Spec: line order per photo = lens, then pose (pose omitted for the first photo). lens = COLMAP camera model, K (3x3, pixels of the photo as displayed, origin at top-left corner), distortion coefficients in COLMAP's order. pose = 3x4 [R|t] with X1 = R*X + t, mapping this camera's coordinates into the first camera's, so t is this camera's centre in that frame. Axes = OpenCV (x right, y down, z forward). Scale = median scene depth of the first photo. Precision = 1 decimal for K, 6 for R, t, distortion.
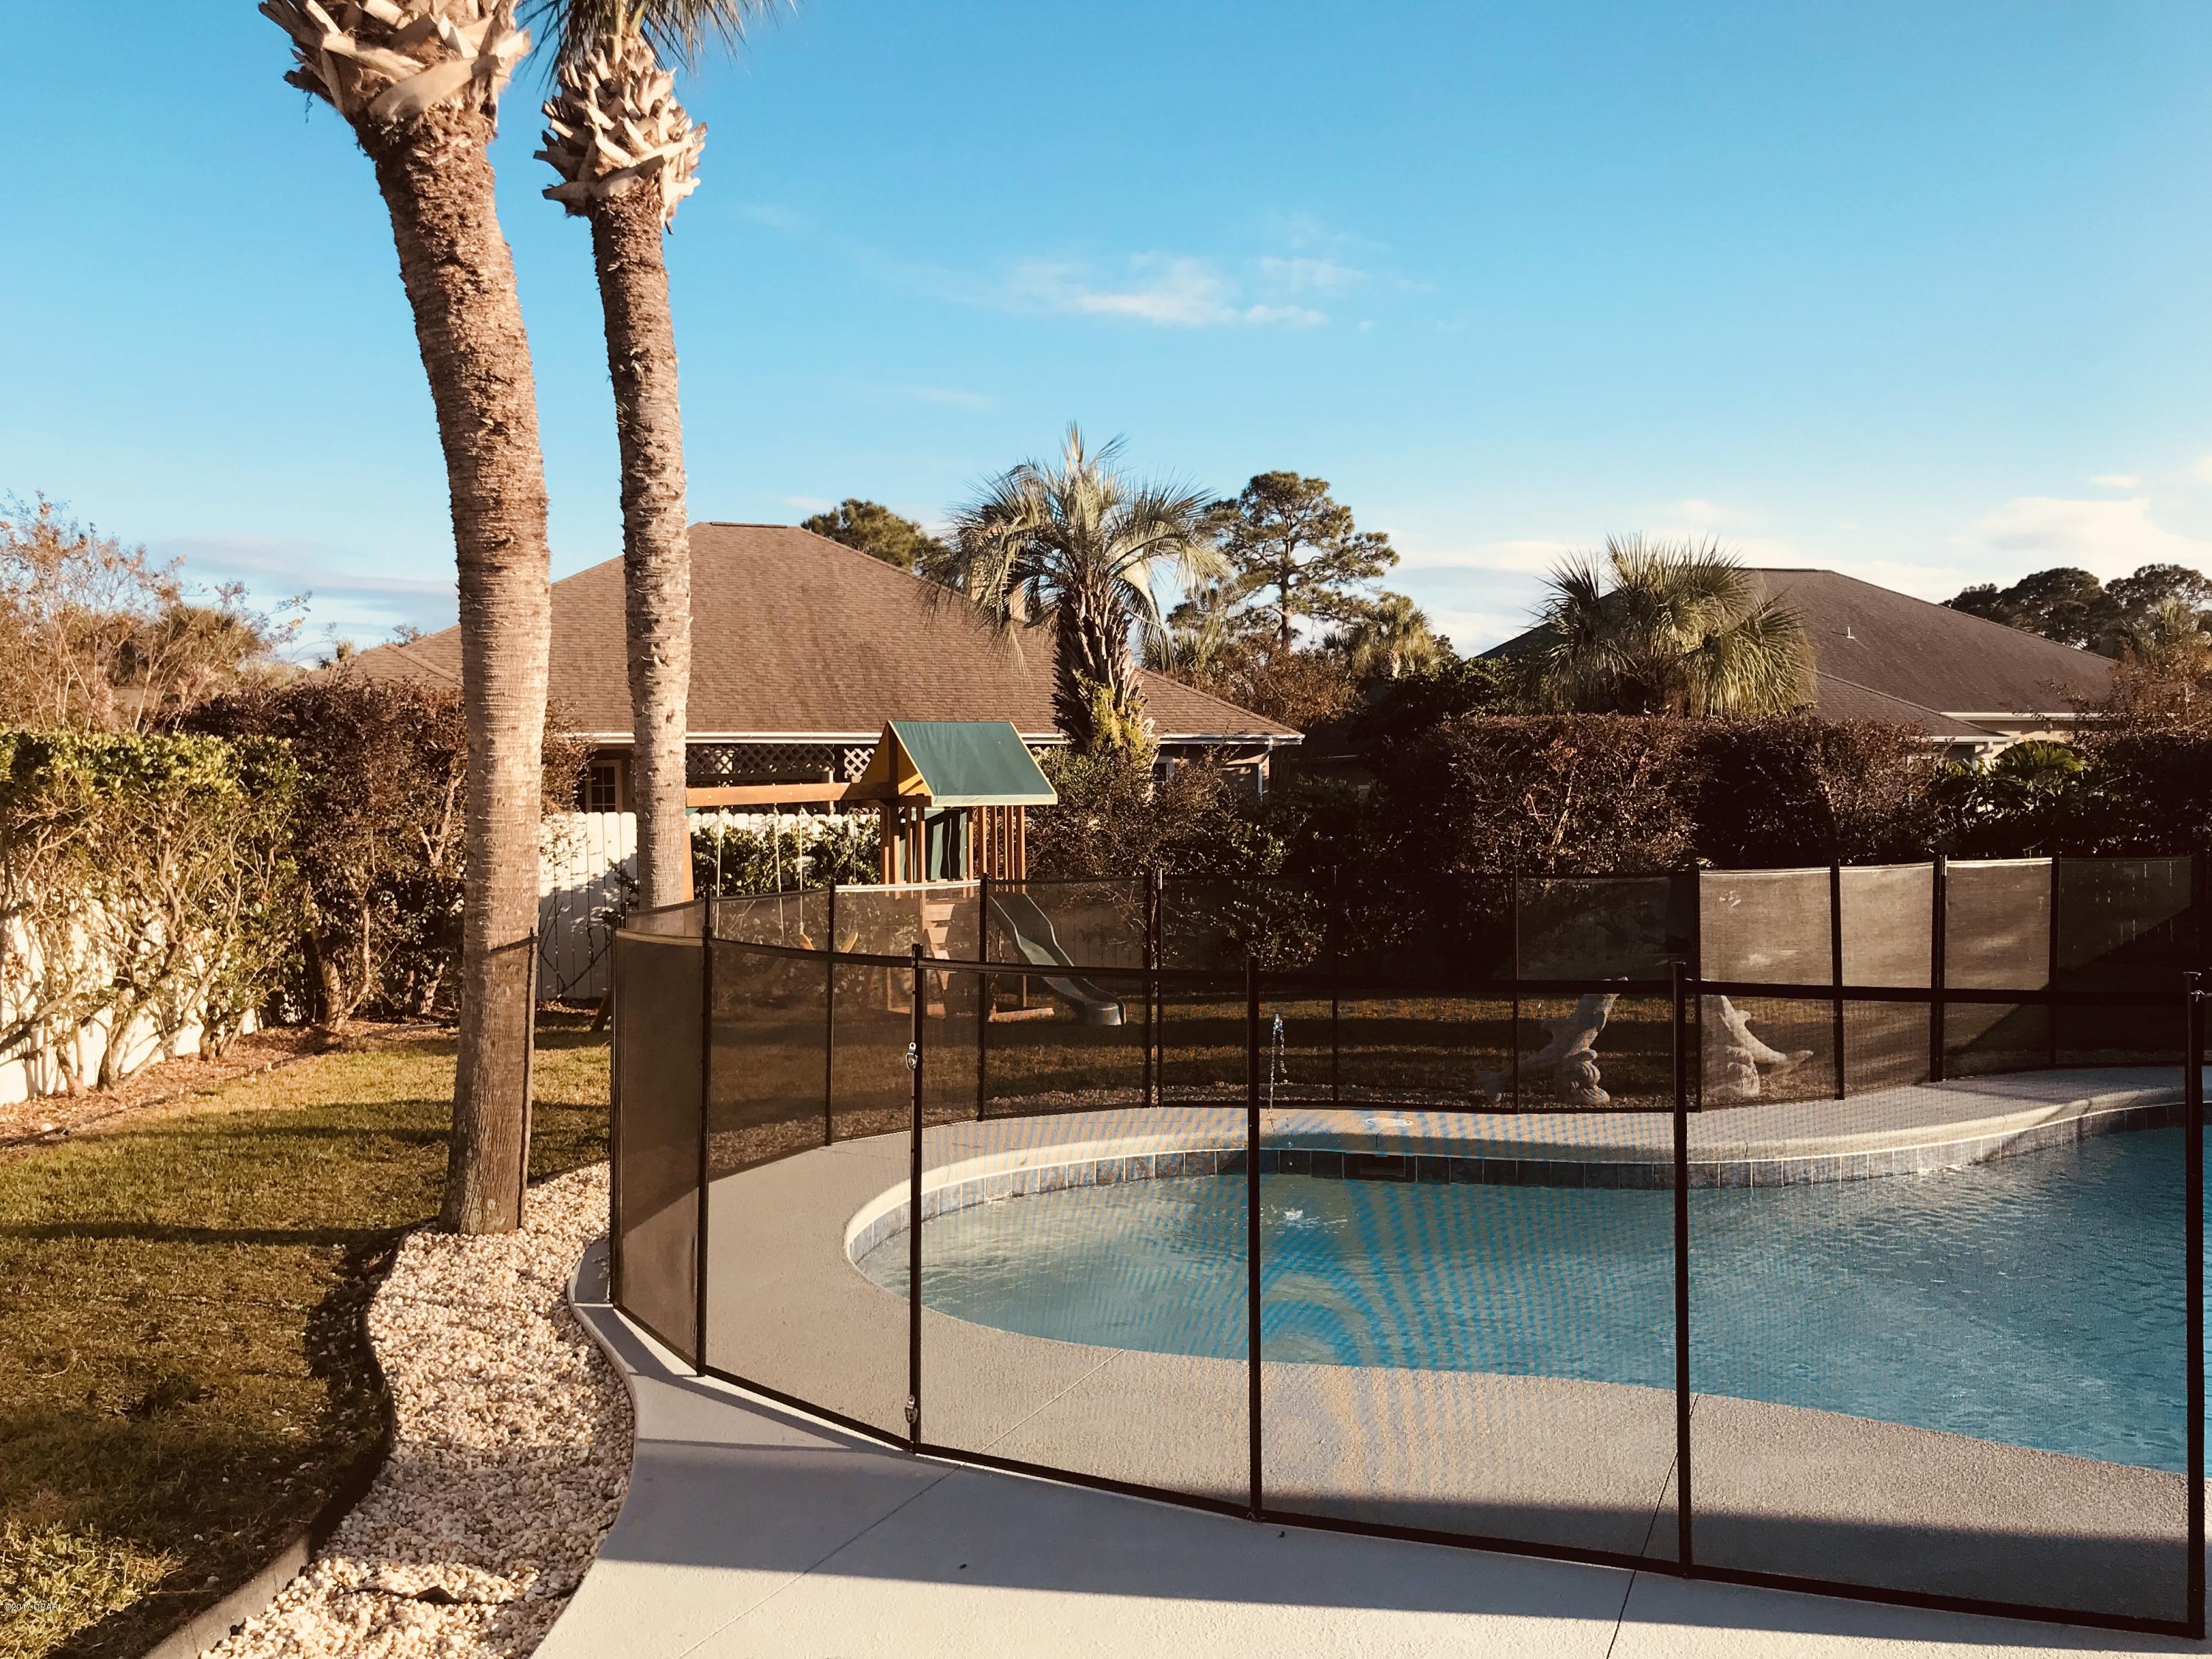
lens RADIAL K [[1849.3, 0, 1102.8], [0, 1849.3, 795.0], [0, 0, 1]] dist [0.251207, -0.554748]
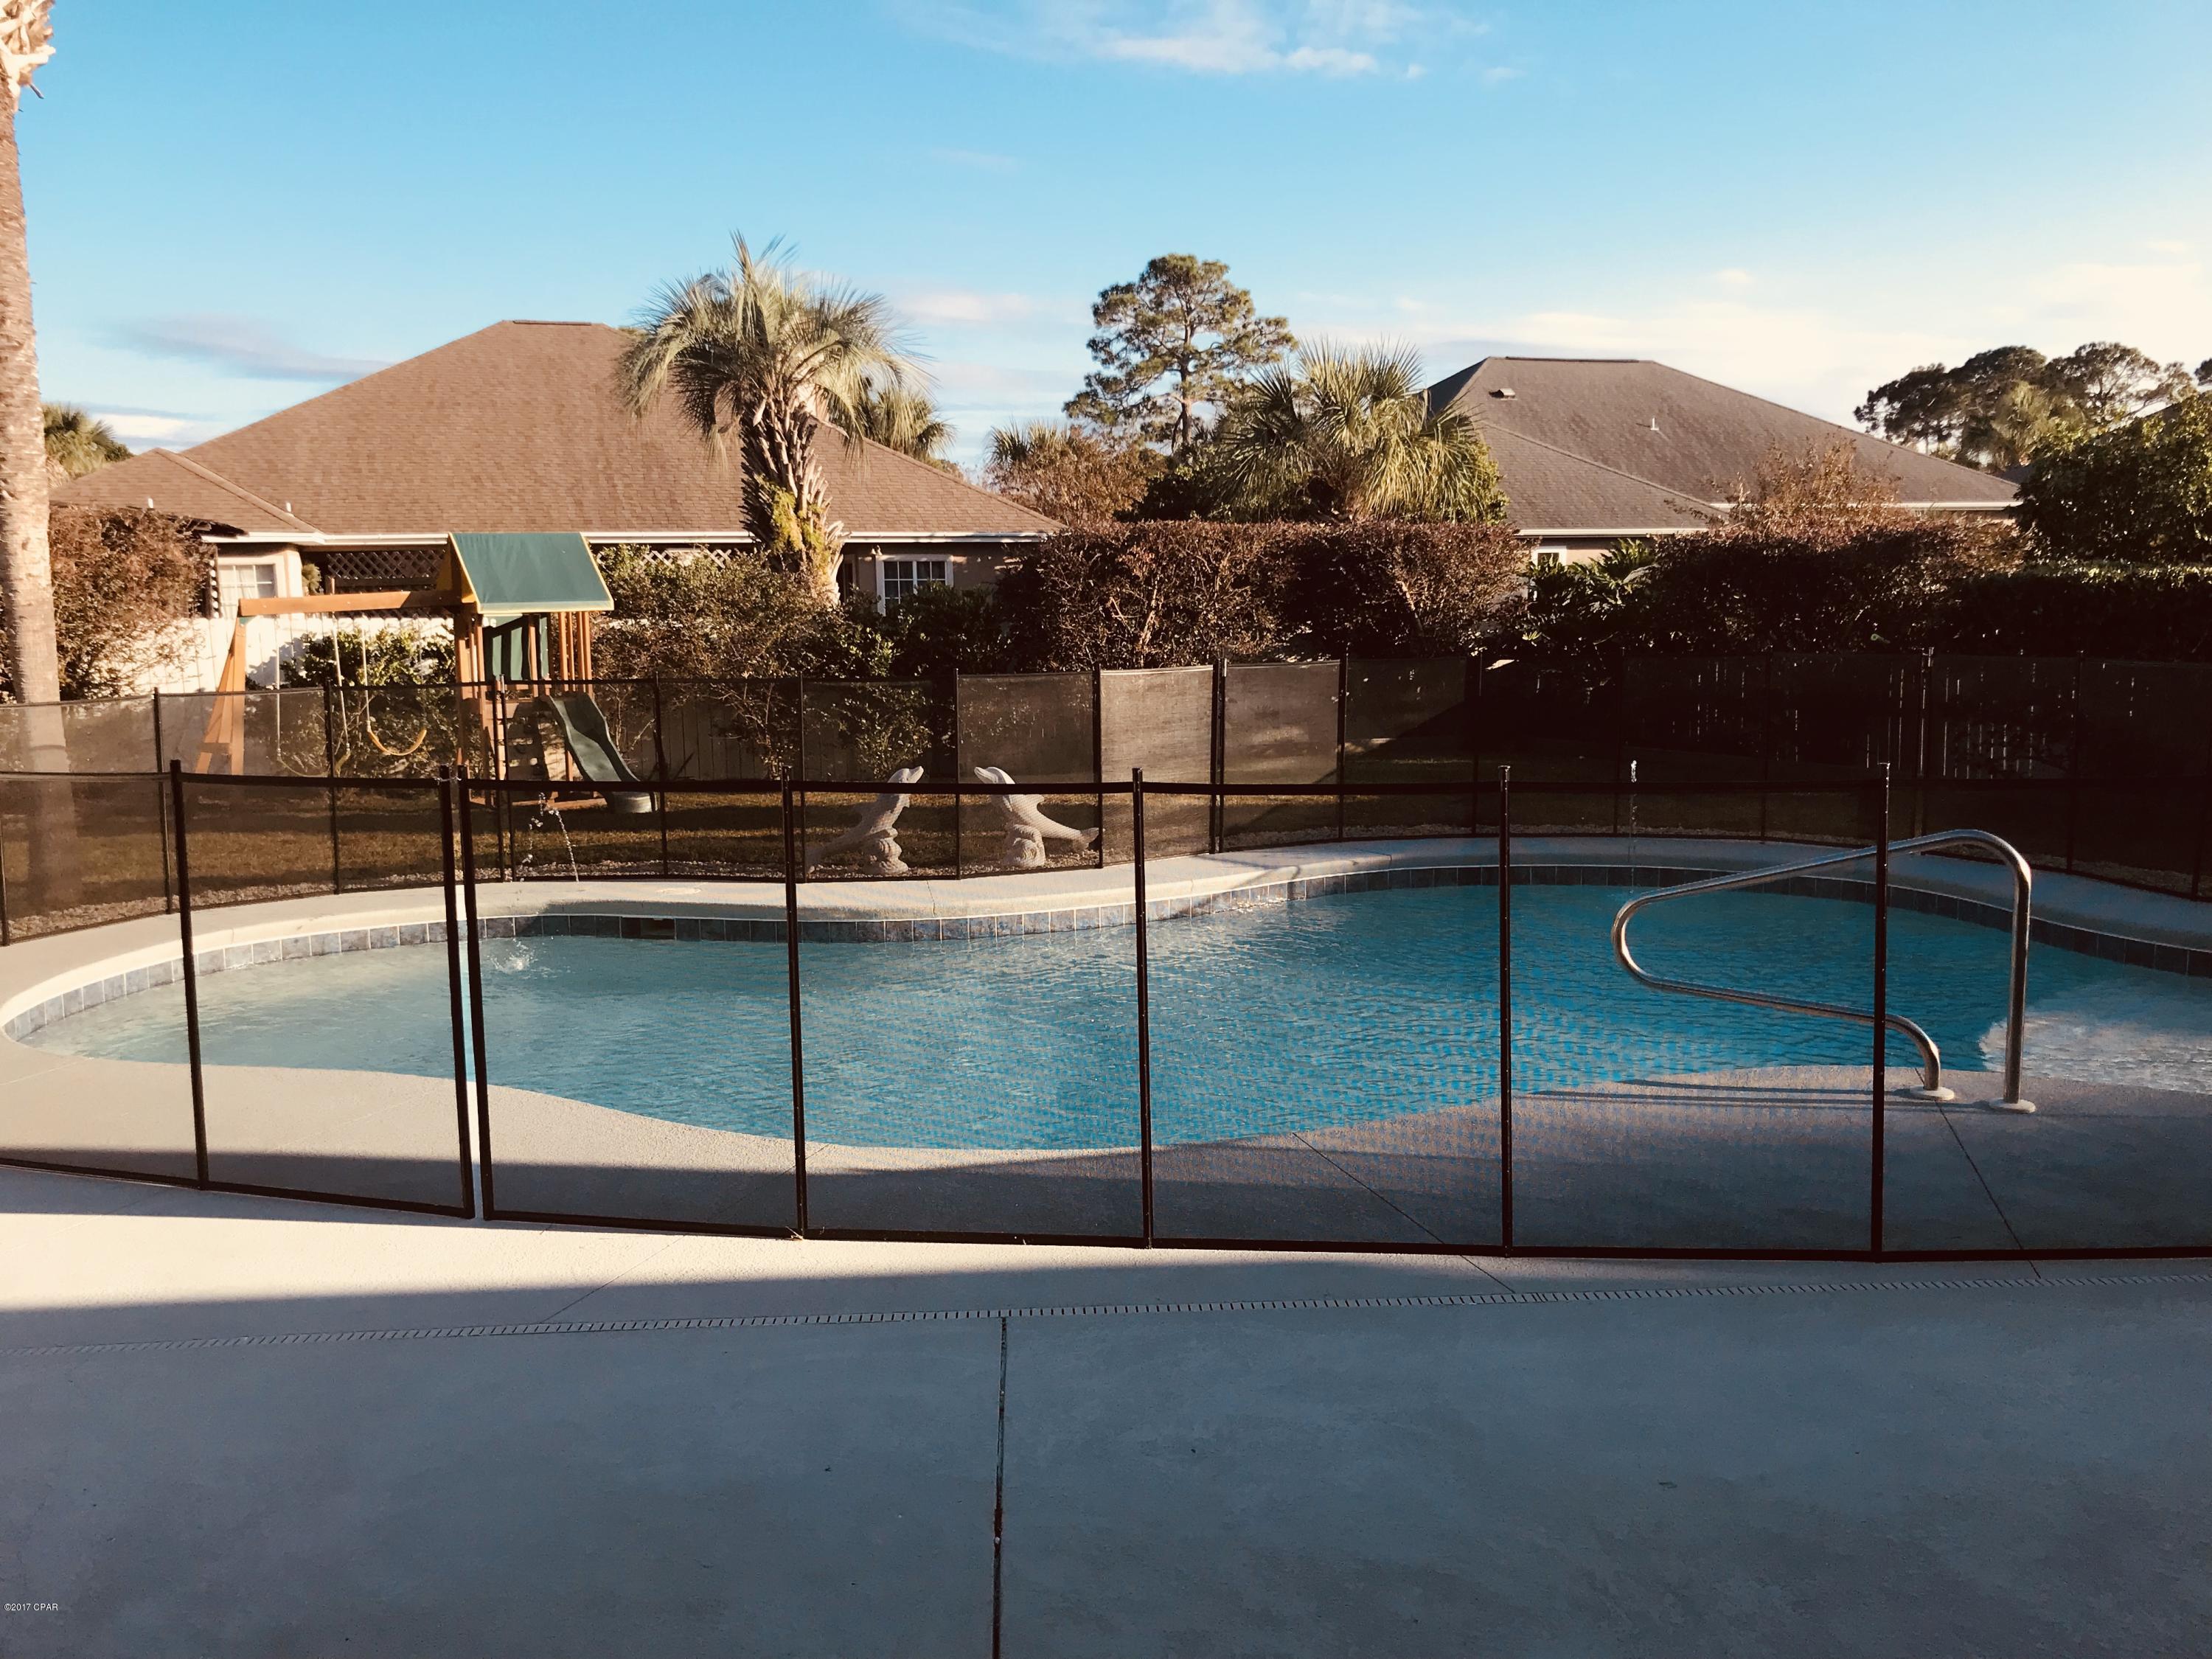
lens RADIAL K [[1869.0, 0, 1106.0], [0, 1869.0, 829.5], [0, 0, 1]] dist [0.033966, -0.006421]
pose [[0.999983, -0.004718, -0.003366, 0.182630], [0.005119, 0.991307, 0.131466, -0.007435], [0.002716, -0.131481, 0.991315, -0.068825]]
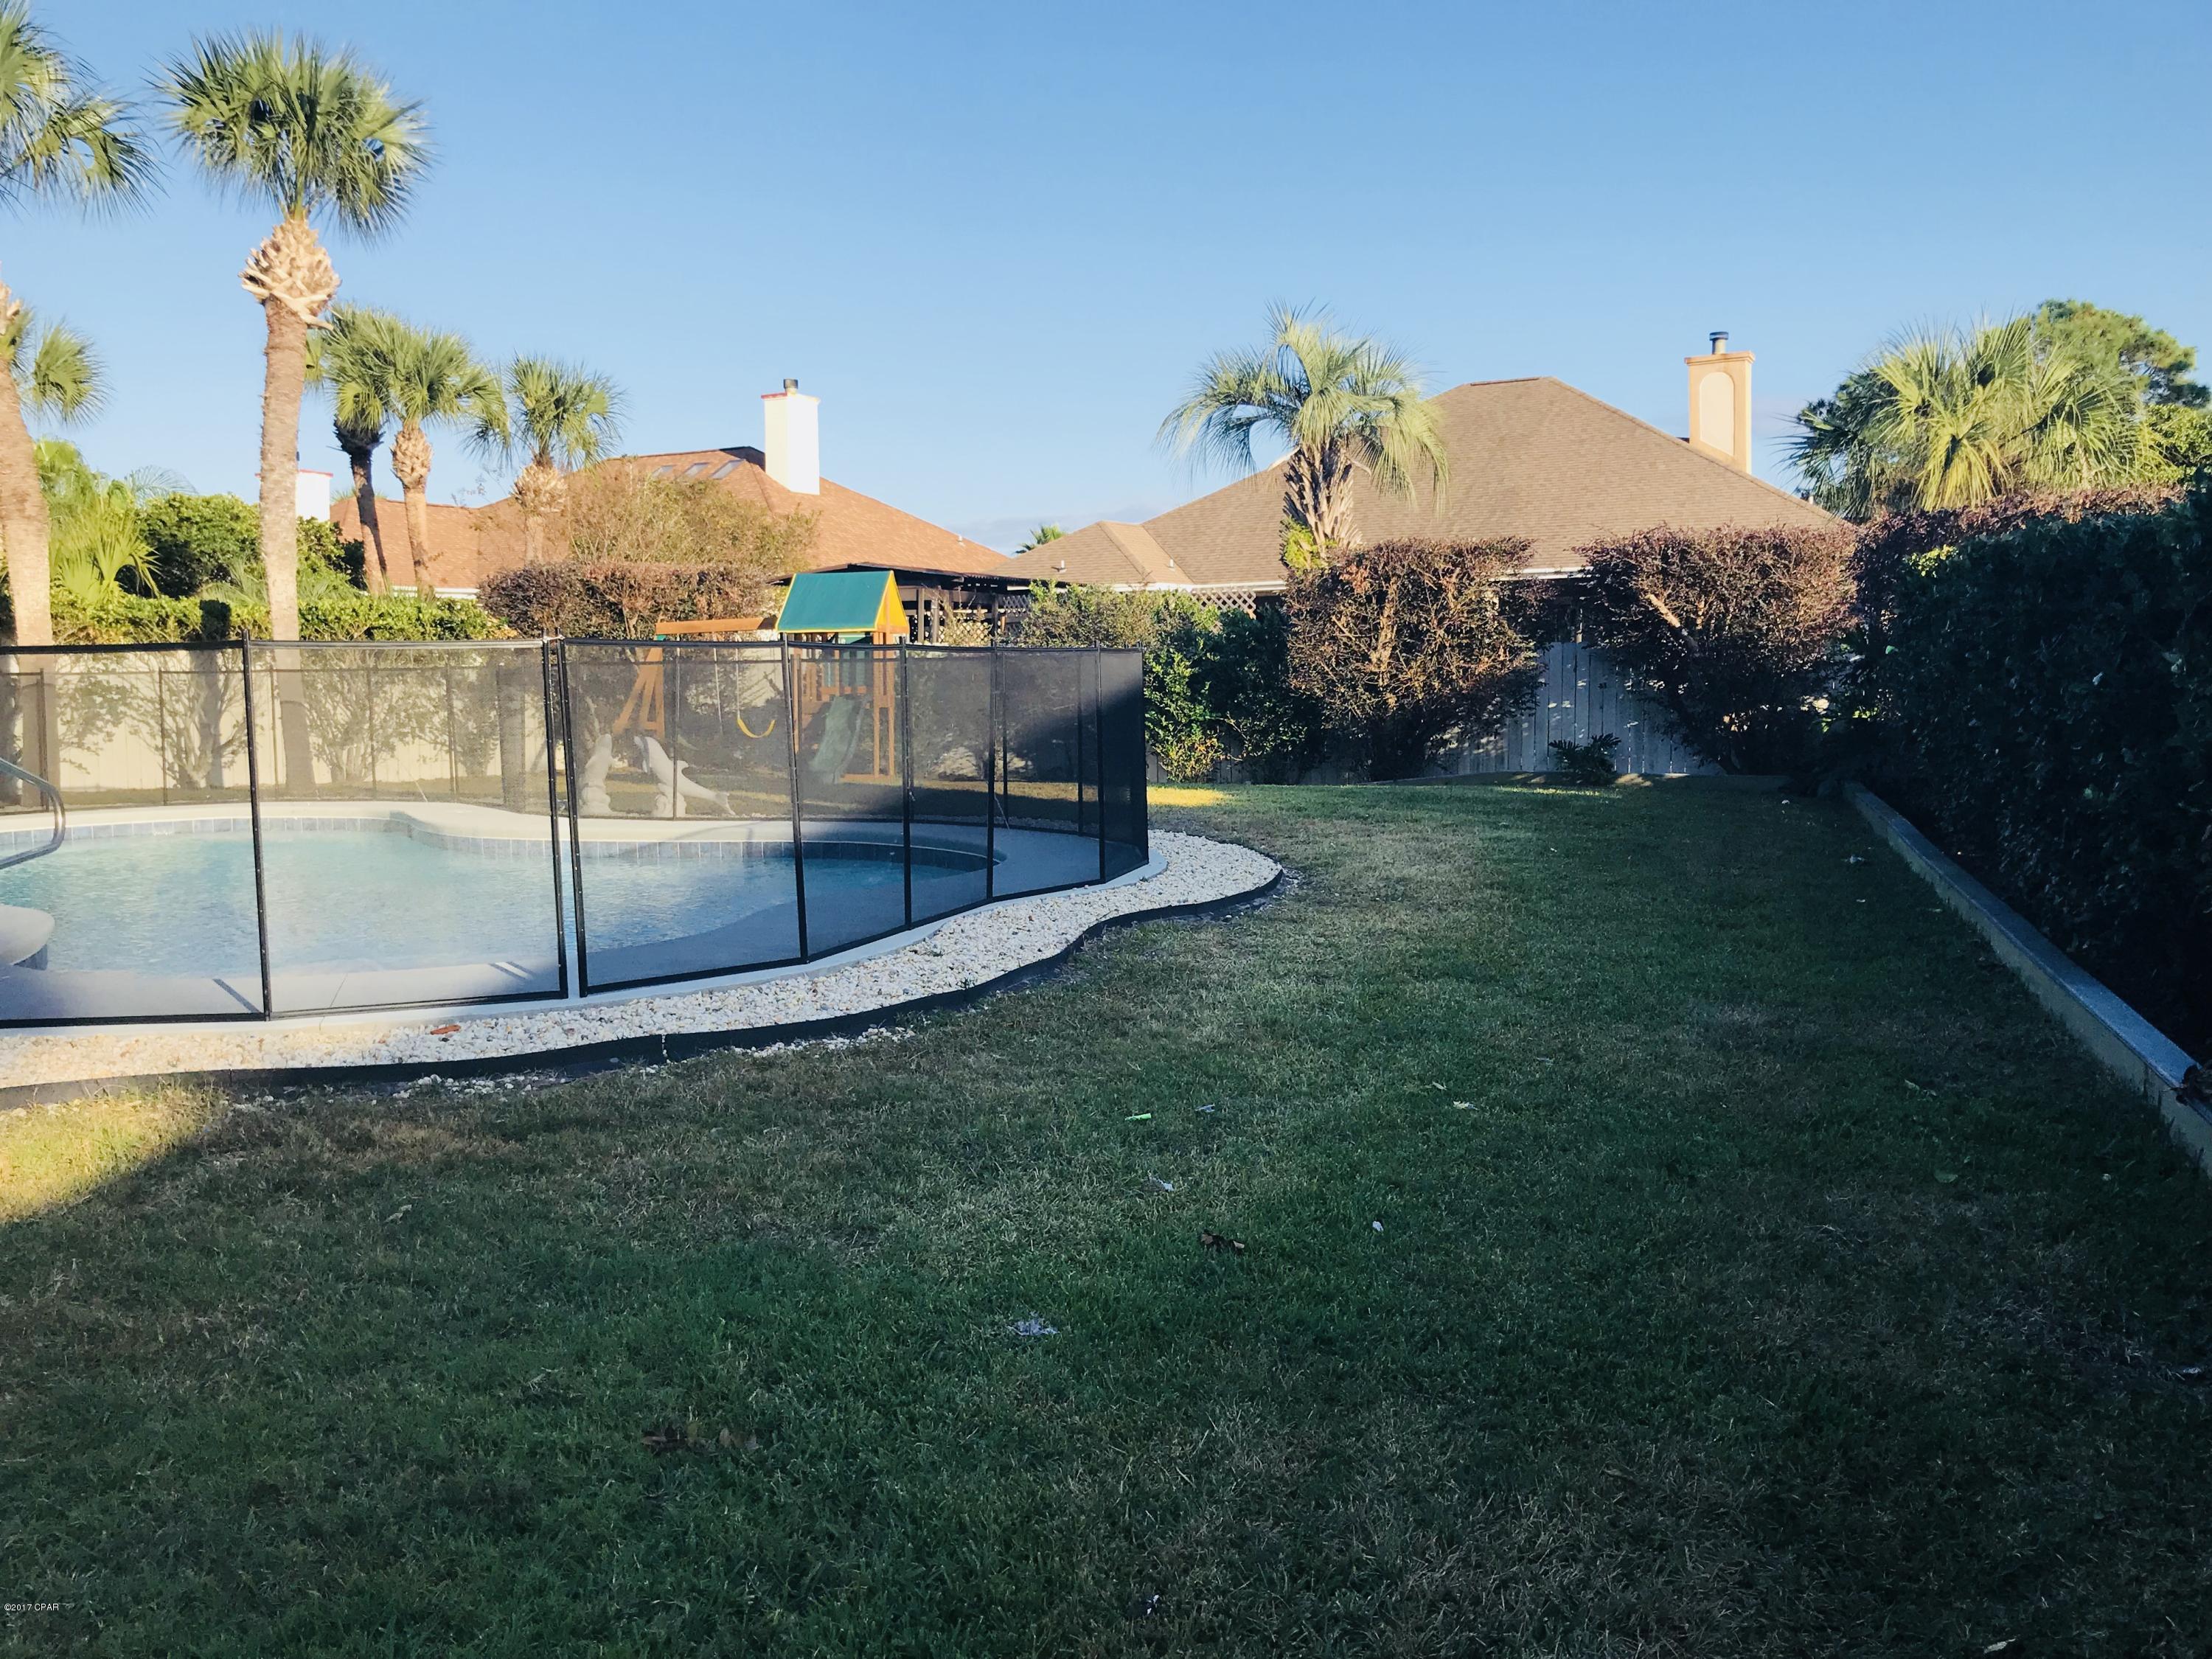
lens RADIAL K [[1869.0, 0, 1106.0], [0, 1869.0, 829.5], [0, 0, 1]] dist [0.033966, -0.006421]
pose [[0.677153, 0.061231, -0.733290, 0.764066], [0.010600, 0.995617, 0.092925, 0.016866], [0.735766, -0.070698, 0.673536, 0.128402]]
